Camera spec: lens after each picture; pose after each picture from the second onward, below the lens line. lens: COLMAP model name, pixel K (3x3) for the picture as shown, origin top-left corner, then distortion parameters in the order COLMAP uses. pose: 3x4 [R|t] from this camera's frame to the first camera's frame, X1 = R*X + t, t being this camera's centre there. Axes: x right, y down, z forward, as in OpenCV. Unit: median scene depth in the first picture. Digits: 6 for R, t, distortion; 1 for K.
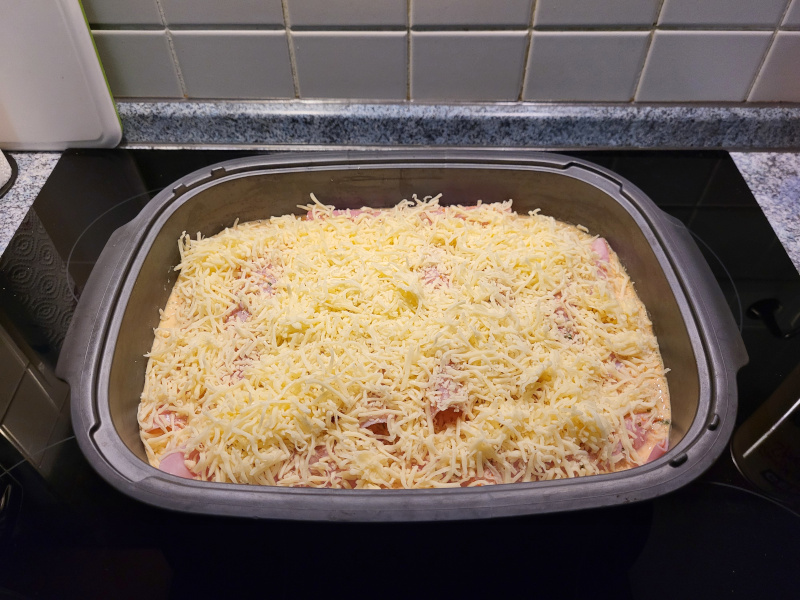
lens RADIAL K [[599.2, 0, 397.3], [0, 599.2, 307.6], [0, 0, 1]] dist [0.008953, -0.031117]
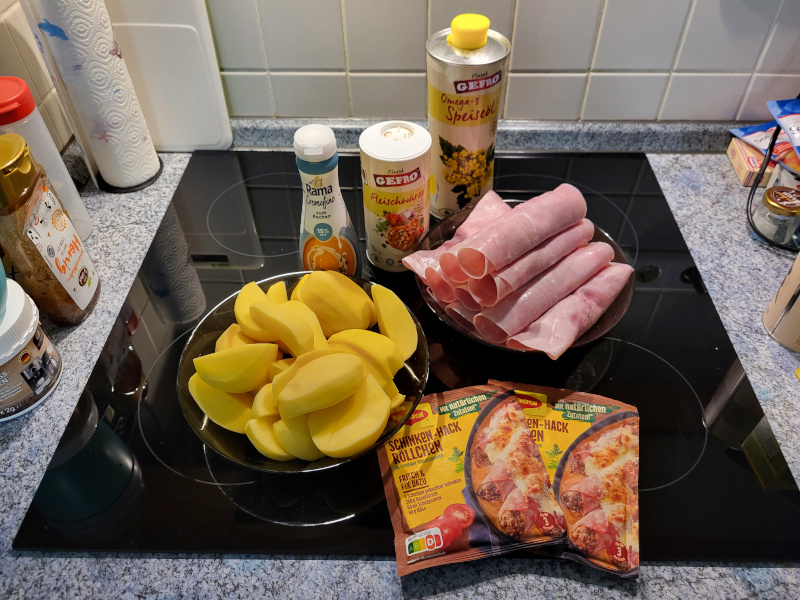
lens RADIAL K [[599.2, 0, 400.3], [0, 599.2, 297.2], [0, 0, 1]] dist [0.008953, -0.031117]
pose [[0.999754, 0.008763, -0.020357, -0.012204], [-0.009691, 0.998896, -0.045959, 0.161137], [0.019932, 0.046145, 0.998736, -0.452678]]
